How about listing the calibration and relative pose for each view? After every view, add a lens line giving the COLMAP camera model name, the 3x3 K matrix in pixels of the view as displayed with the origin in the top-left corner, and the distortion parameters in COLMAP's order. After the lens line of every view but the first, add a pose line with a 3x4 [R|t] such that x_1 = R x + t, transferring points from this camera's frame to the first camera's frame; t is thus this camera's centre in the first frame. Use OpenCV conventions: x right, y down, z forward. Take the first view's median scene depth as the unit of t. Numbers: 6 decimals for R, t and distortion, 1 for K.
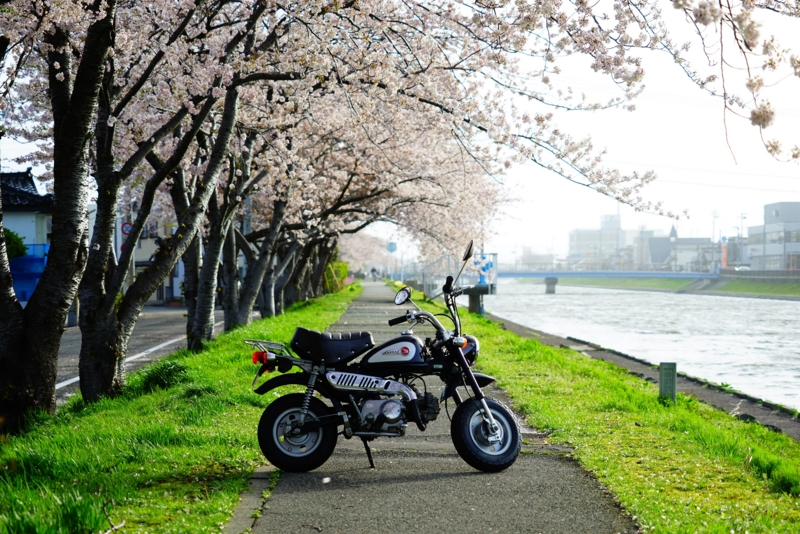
lens RADIAL K [[1778.6, 0, 400.1], [0, 1778.6, 267.1], [0, 0, 1]] dist [-0.058008, 0.000000]
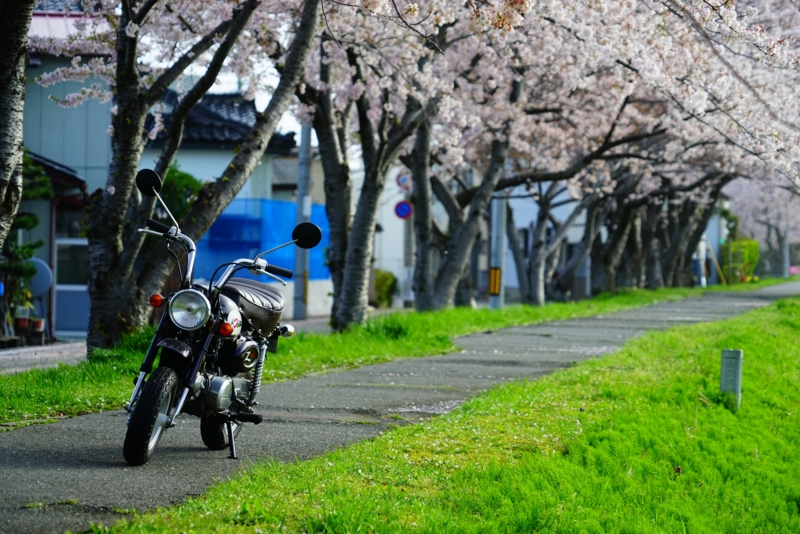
lens RADIAL K [[2872.5, 0, 400.4], [0, 2872.5, 267.0], [0, 0, 1]] dist [0.436288, 0.000000]
pose [[0.981678, 0.026655, -0.188676, 0.068202], [-0.025531, 0.999639, 0.008384, 0.002879], [0.188832, -0.003414, 0.982004, -0.077595]]
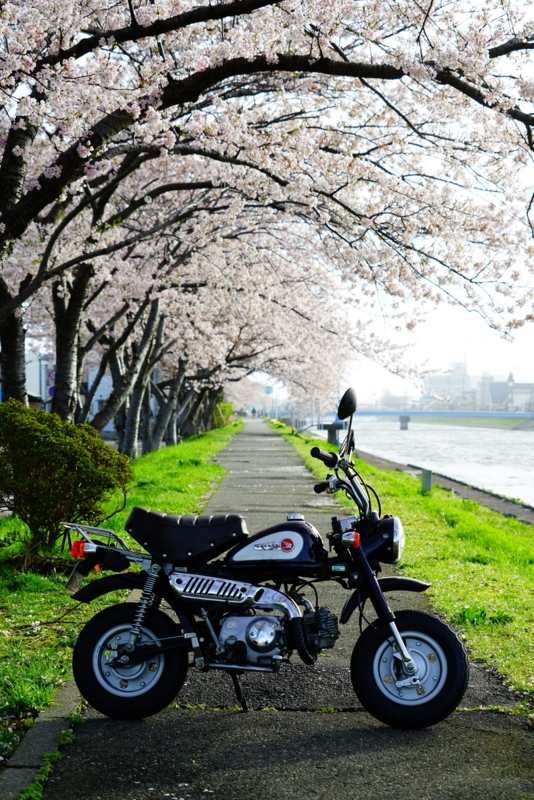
lens RADIAL K [[1563.5, 0, 266.7], [0, 1563.5, 400.0], [0, 0, 1]] dist [0.038576, 0.000000]
pose [[0.999963, 0.005150, -0.006870, 0.003149], [-0.005177, 0.999979, -0.003967, -0.001235], [0.006850, 0.004002, 0.999969, -0.123729]]
